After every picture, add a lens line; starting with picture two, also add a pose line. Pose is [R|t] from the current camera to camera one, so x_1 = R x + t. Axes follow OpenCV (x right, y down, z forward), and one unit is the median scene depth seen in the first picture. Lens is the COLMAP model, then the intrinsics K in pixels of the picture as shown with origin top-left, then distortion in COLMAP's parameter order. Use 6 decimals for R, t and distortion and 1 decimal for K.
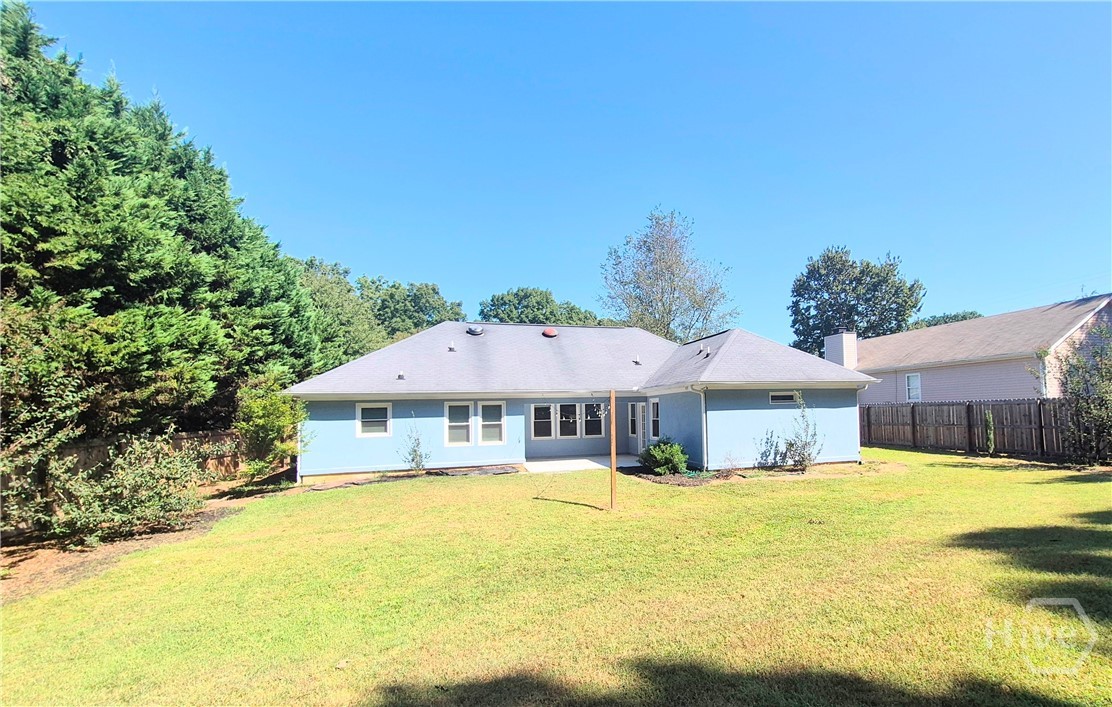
lens RADIAL K [[517.1, 0, 618.1], [0, 517.1, 385.2], [0, 0, 1]] dist [0.004190, -0.000384]
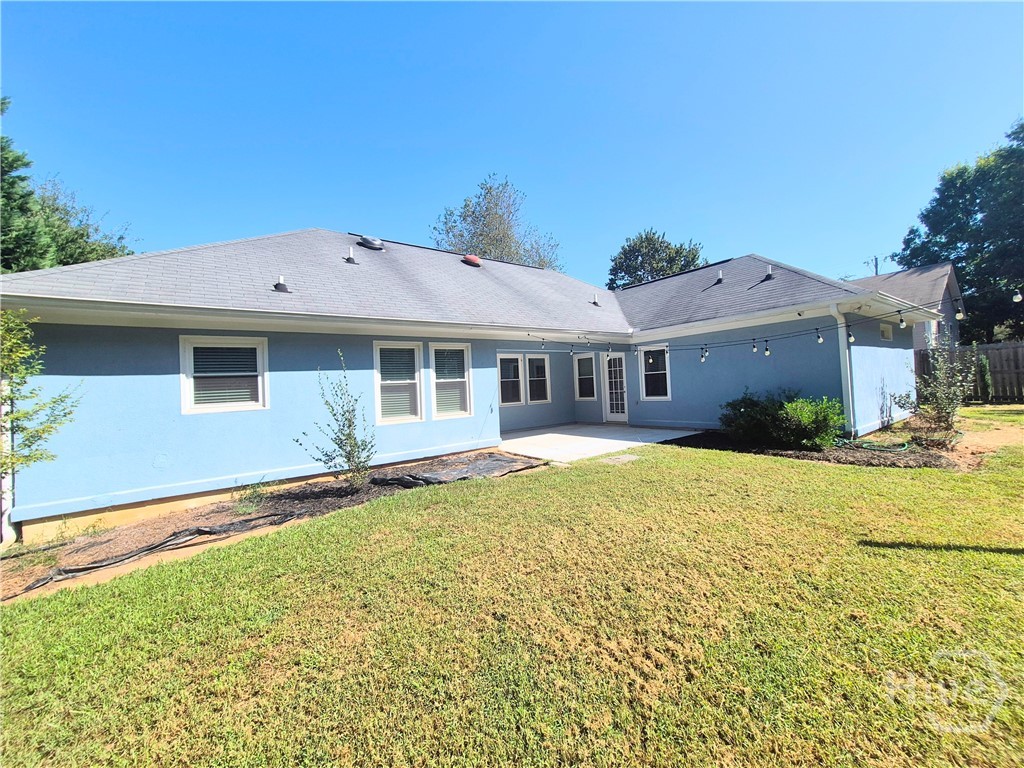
lens RADIAL K [[410.1, 0, 510.7], [0, 410.1, 380.3], [0, 0, 1]] dist [0.001418, 0.000336]
pose [[0.944876, -0.019801, 0.326828, -0.333201], [0.011781, 0.999579, 0.026499, 0.061871], [-0.327215, -0.021188, 0.944712, 0.545408]]
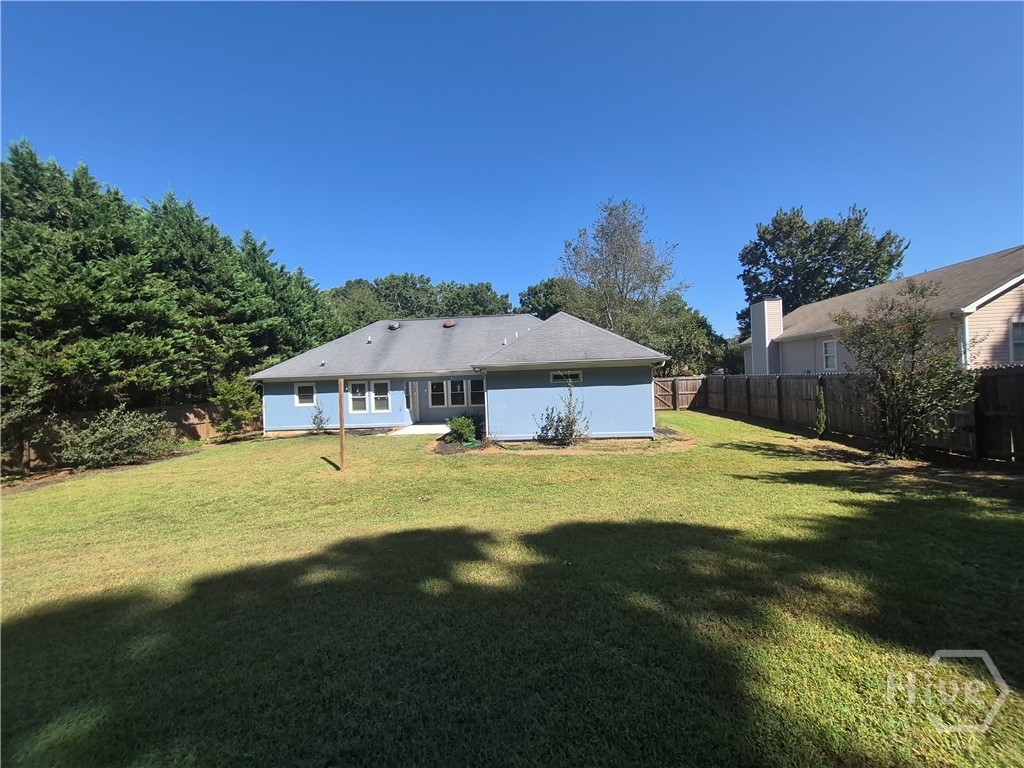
lens RADIAL K [[410.1, 0, 509.3], [0, 410.1, 381.5], [0, 0, 1]] dist [0.001418, 0.000336]
pose [[0.921146, -0.007681, -0.389141, 0.487153], [0.034401, 0.997499, 0.061743, -0.020954], [0.387693, -0.070261, 0.919107, 0.144861]]
